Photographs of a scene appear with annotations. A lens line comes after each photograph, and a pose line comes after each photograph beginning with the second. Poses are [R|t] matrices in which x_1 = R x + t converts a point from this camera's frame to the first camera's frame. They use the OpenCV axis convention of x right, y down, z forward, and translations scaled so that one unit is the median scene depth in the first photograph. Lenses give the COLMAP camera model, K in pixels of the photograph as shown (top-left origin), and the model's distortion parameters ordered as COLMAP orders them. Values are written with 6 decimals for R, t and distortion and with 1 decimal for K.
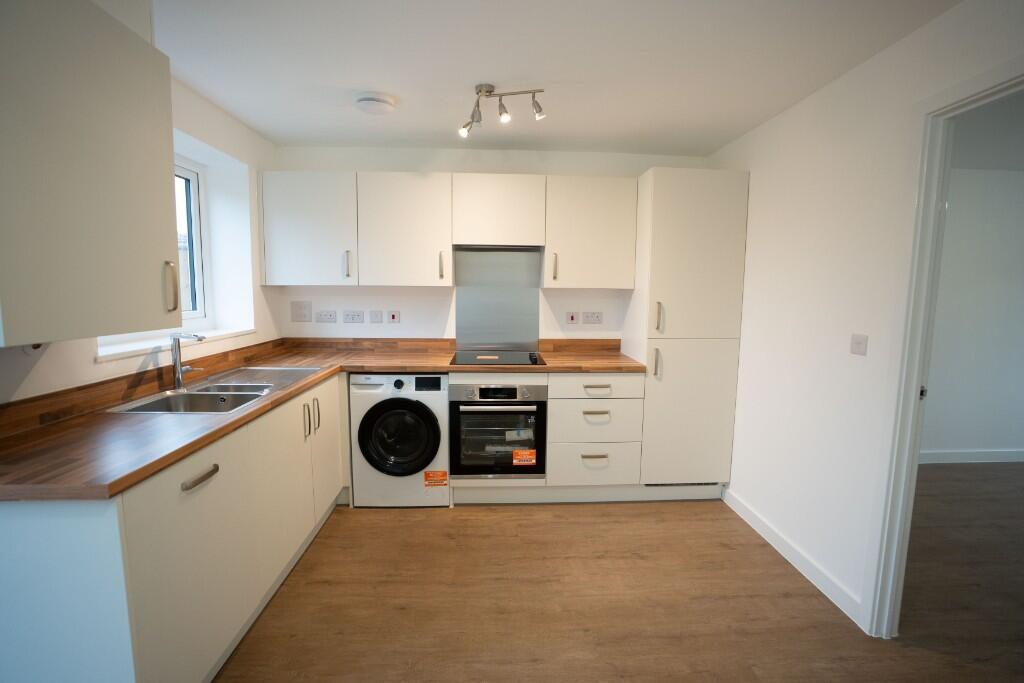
lens RADIAL K [[469.1, 0, 516.0], [0, 469.1, 340.6], [0, 0, 1]] dist [-0.074216, 0.029170]
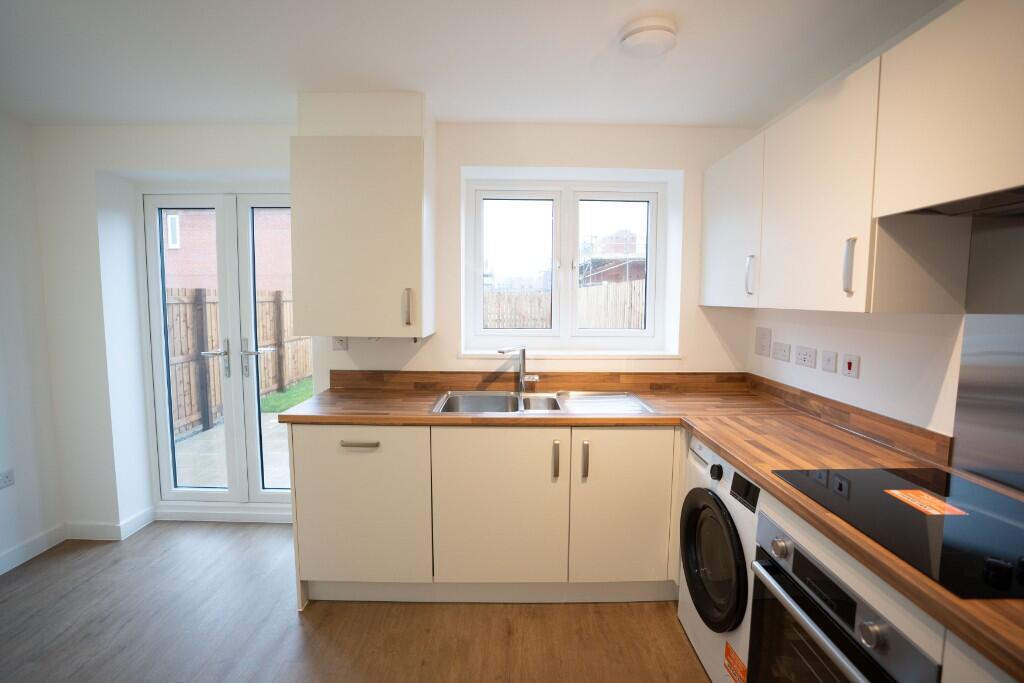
lens RADIAL K [[469.1, 0, 516.0], [0, 469.1, 340.6], [0, 0, 1]] dist [-0.074216, 0.029170]
pose [[-0.041193, 0.080027, -0.995941, 0.329093], [-0.117251, 0.989513, 0.084360, -0.092084], [0.992248, 0.120250, -0.031378, 0.725815]]
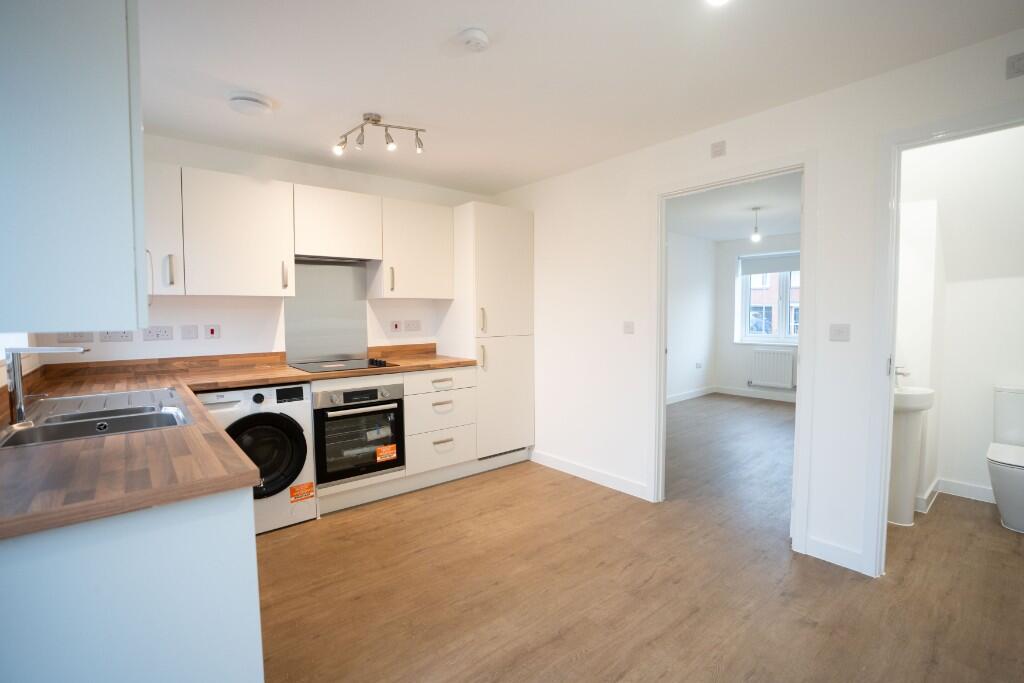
lens RADIAL K [[469.1, 0, 516.0], [0, 469.1, 340.6], [0, 0, 1]] dist [-0.074216, 0.029170]
pose [[0.794810, -0.052015, 0.604625, -0.383725], [0.082968, 0.996278, -0.023358, 0.040940], [-0.601160, 0.068730, 0.796167, -0.053821]]
